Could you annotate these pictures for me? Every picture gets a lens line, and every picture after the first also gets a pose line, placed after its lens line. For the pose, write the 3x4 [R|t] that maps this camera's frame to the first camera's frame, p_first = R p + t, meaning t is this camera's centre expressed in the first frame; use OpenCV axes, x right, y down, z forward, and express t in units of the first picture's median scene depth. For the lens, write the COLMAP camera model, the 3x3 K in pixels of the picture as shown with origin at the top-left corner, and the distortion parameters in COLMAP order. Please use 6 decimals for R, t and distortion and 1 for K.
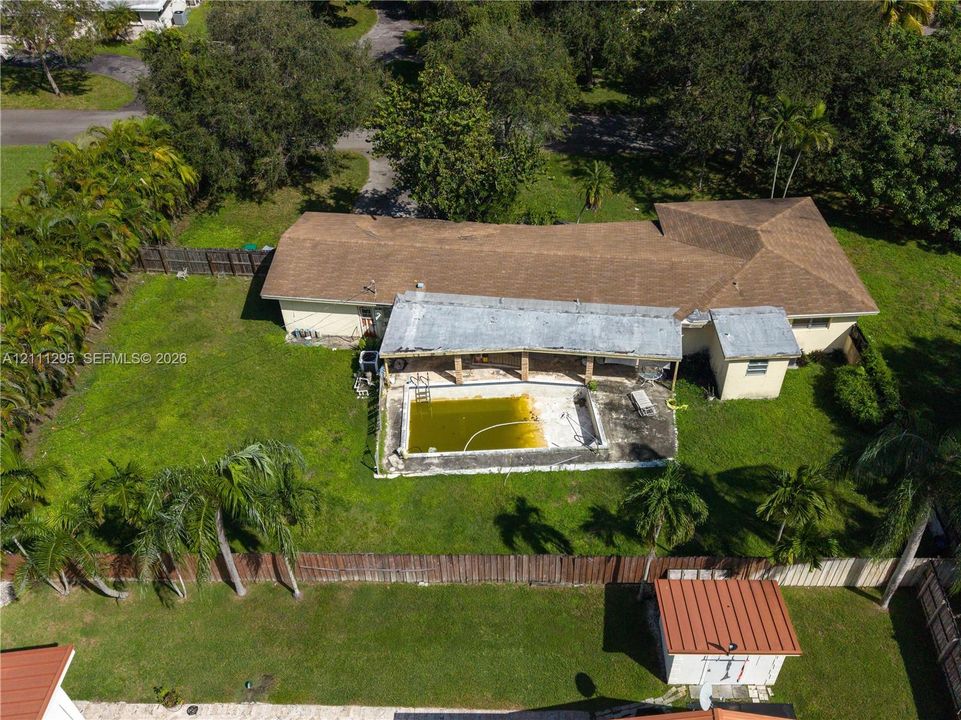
lens RADIAL K [[816.1, 0, 502.4], [0, 816.1, 446.7], [0, 0, 1]] dist [0.079992, -0.117641]
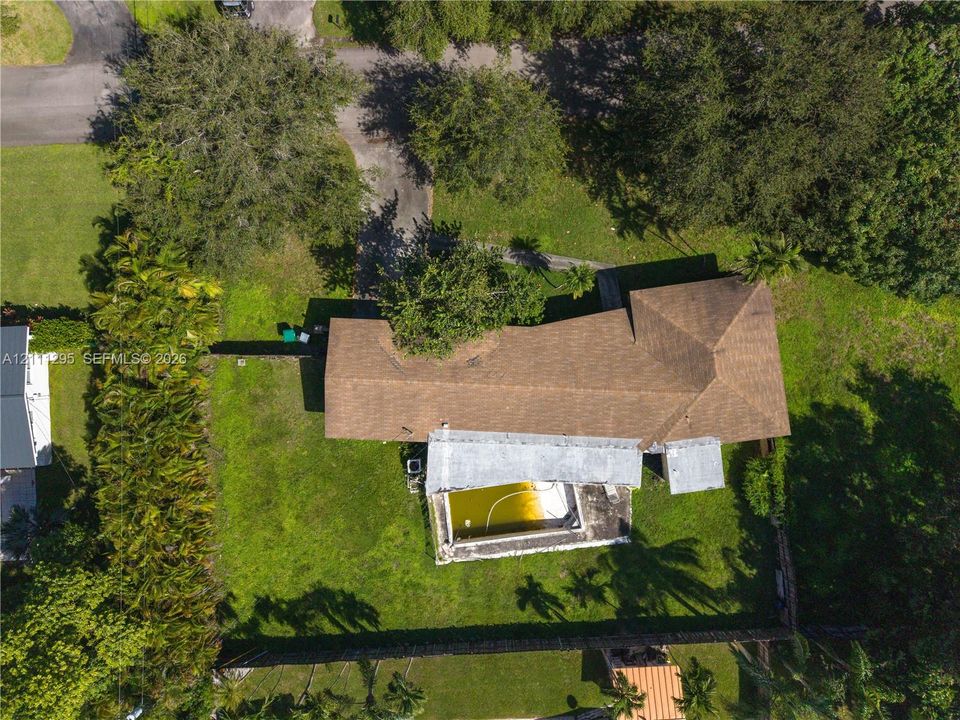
lens RADIAL K [[631.9, 0, 461.6], [0, 631.9, 363.3], [0, 0, 1]] dist [-0.000936, -0.003924]
pose [[0.996245, -0.080373, -0.032193, -0.035459], [0.080636, 0.725914, 0.683042, -1.006463], [-0.031529, -0.683073, 0.729669, 0.350048]]
